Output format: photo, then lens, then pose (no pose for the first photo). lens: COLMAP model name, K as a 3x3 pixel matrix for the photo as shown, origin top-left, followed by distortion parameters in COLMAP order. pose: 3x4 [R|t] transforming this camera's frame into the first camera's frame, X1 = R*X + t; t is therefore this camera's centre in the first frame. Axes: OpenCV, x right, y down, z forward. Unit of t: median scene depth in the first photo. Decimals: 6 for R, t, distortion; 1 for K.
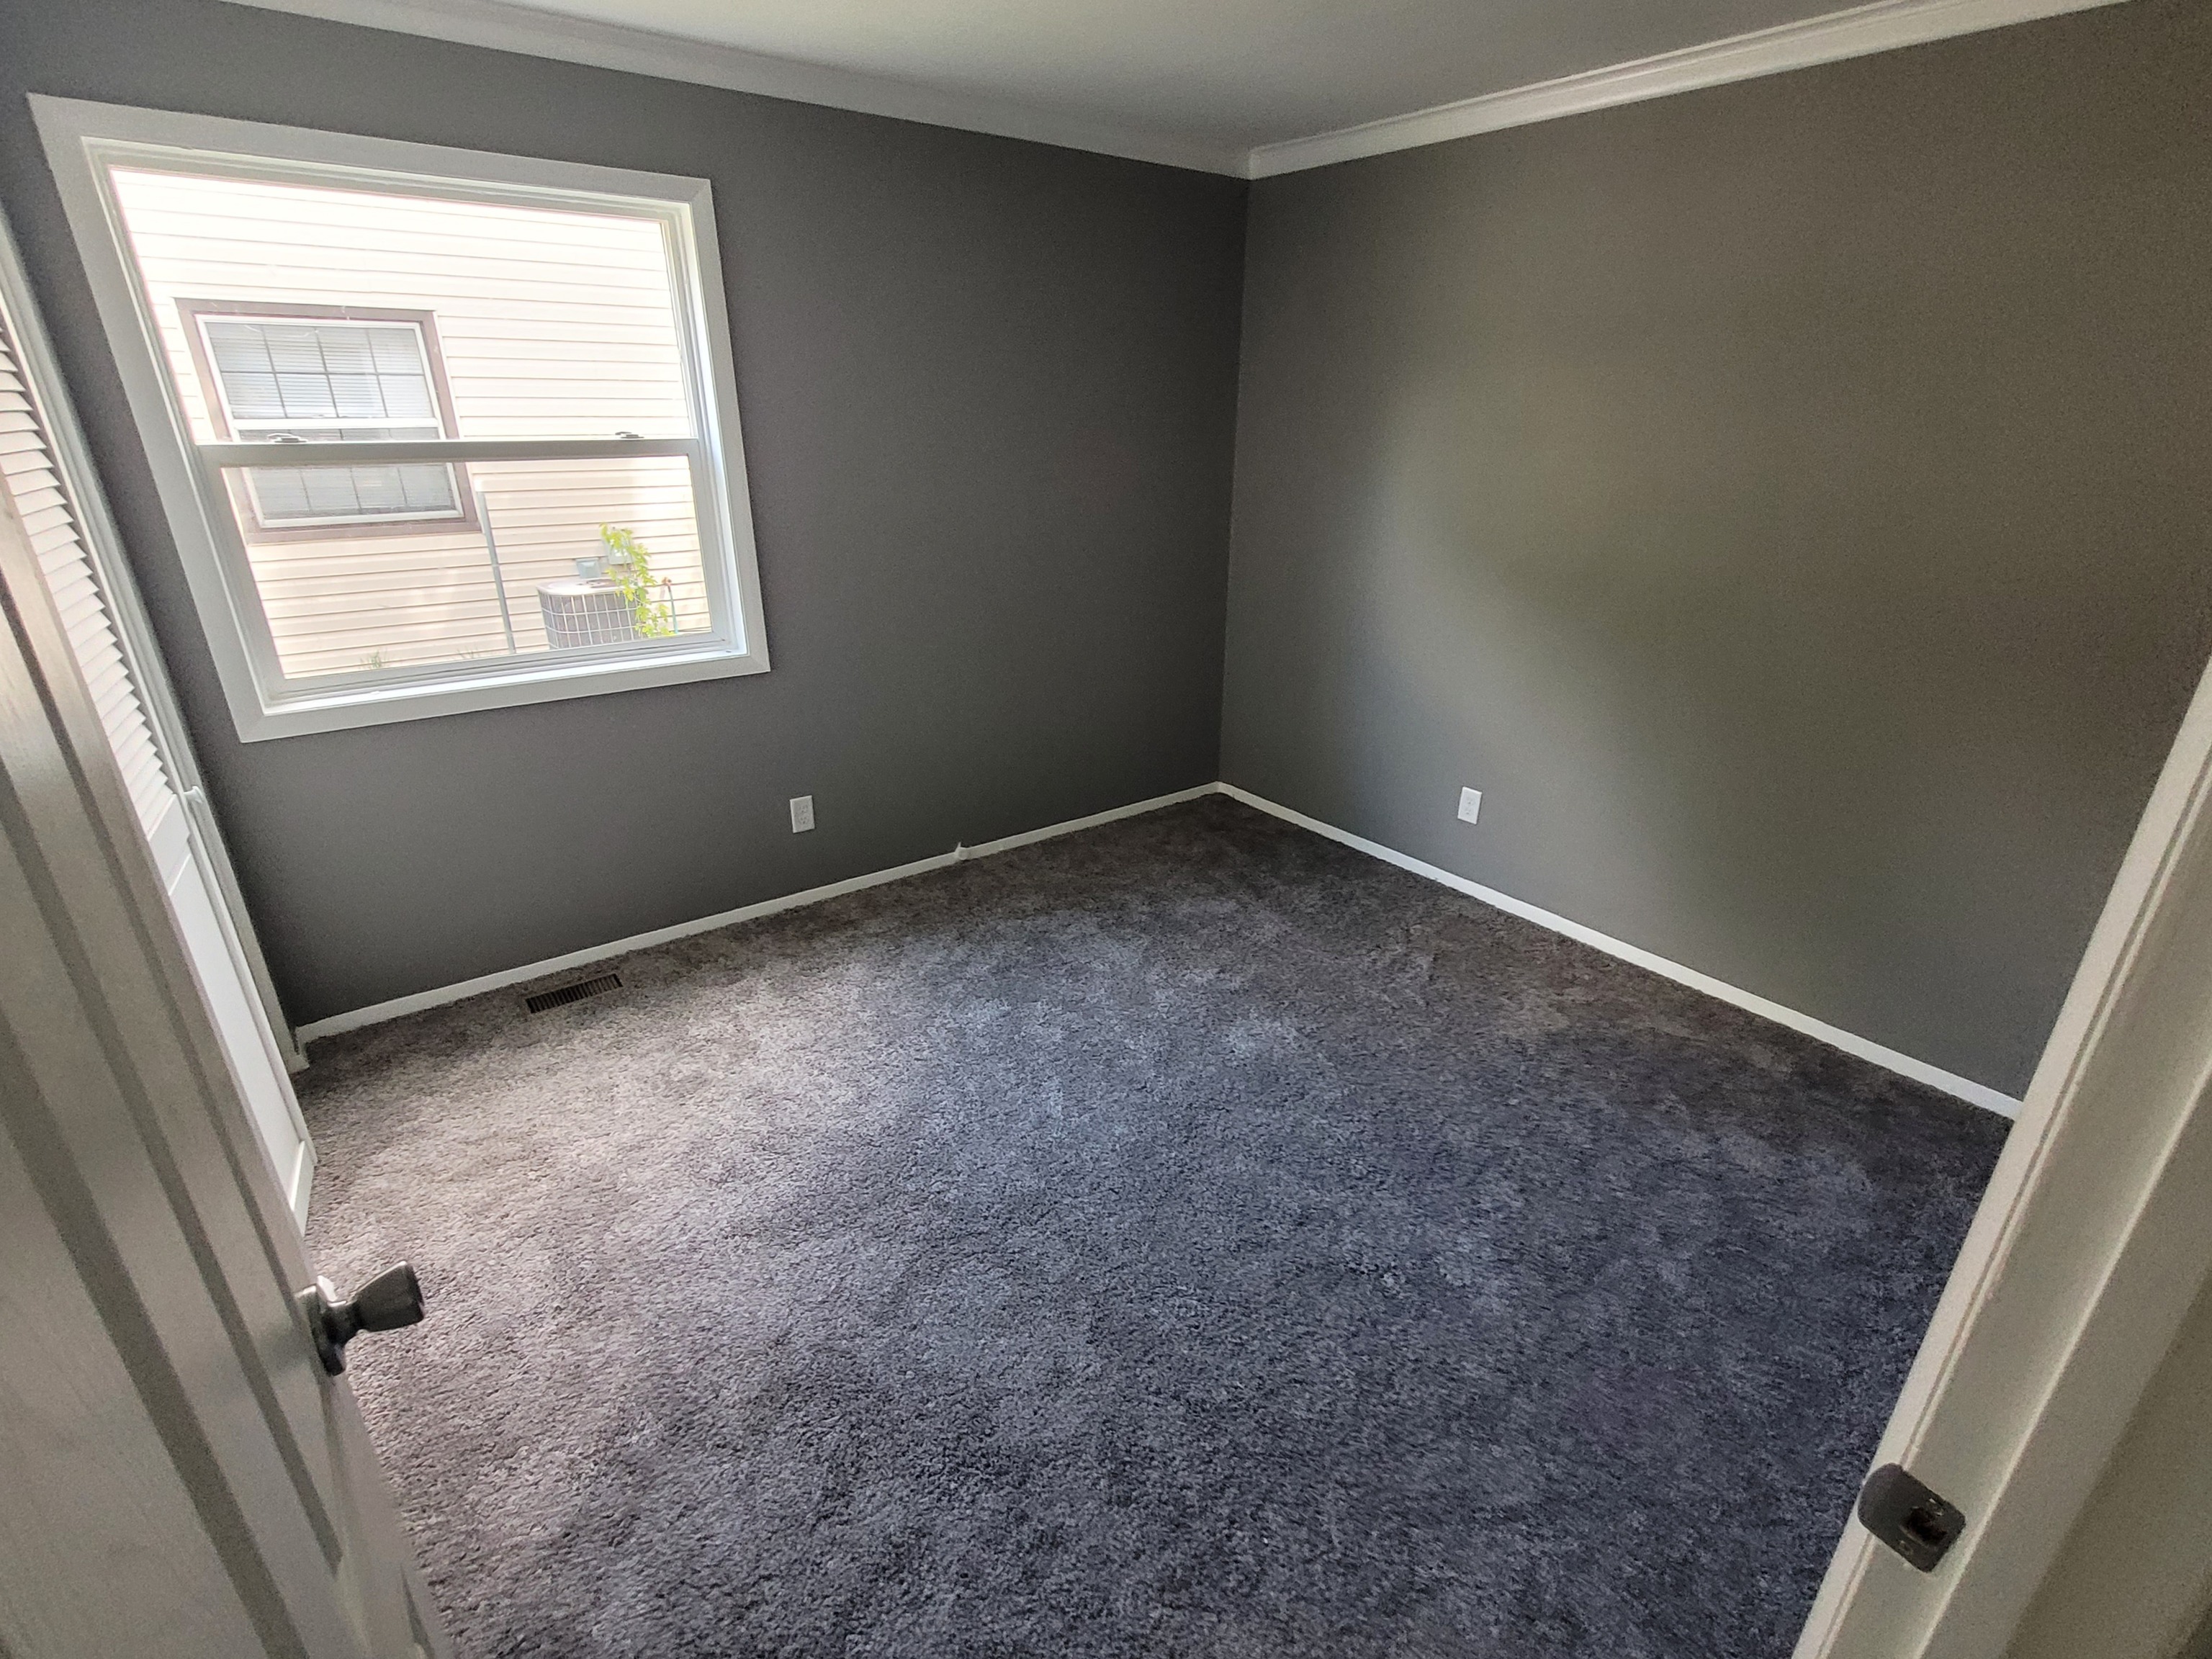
lens RADIAL K [[1052.2, 0, 1102.6], [0, 1052.2, 845.3], [0, 0, 1]] dist [0.004831, -0.000339]
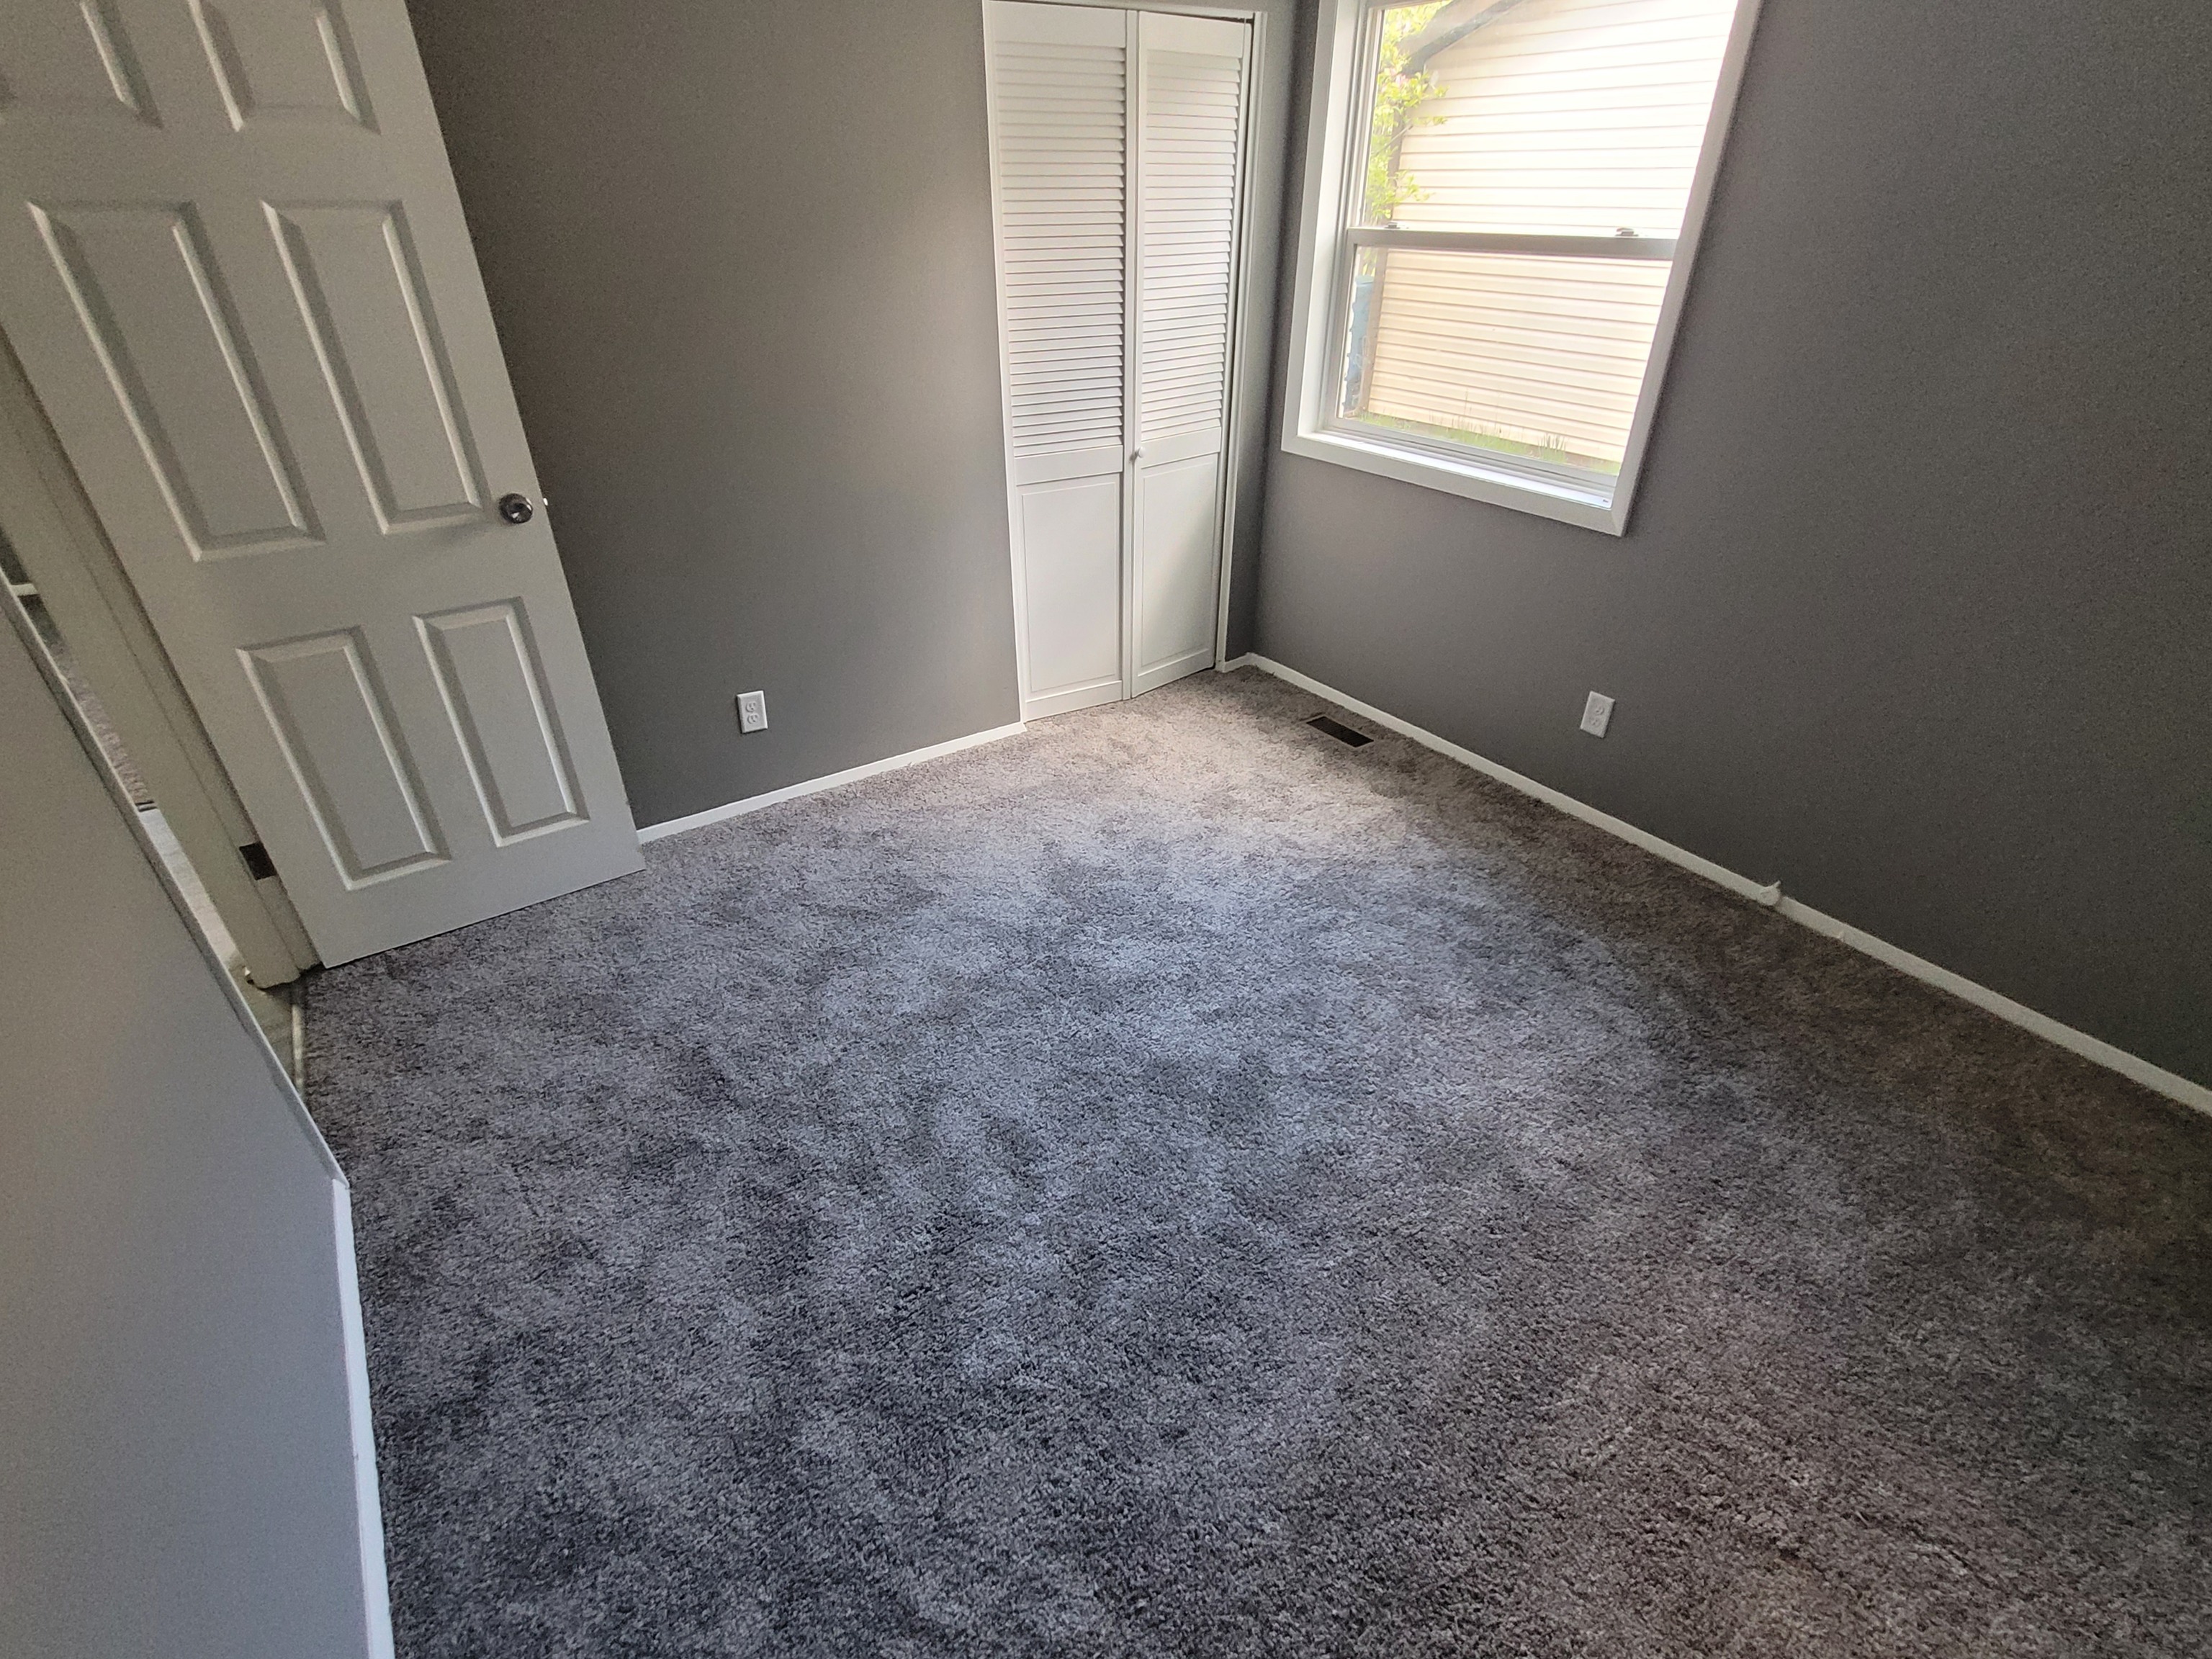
lens RADIAL K [[1052.2, 0, 1102.6], [0, 1052.2, 845.3], [0, 0, 1]] dist [0.004831, -0.000339]
pose [[-0.033653, 0.527444, -0.848923, 0.613591], [-0.390361, 0.774998, 0.496988, -0.258358], [0.920047, 0.348112, 0.179813, 0.612554]]
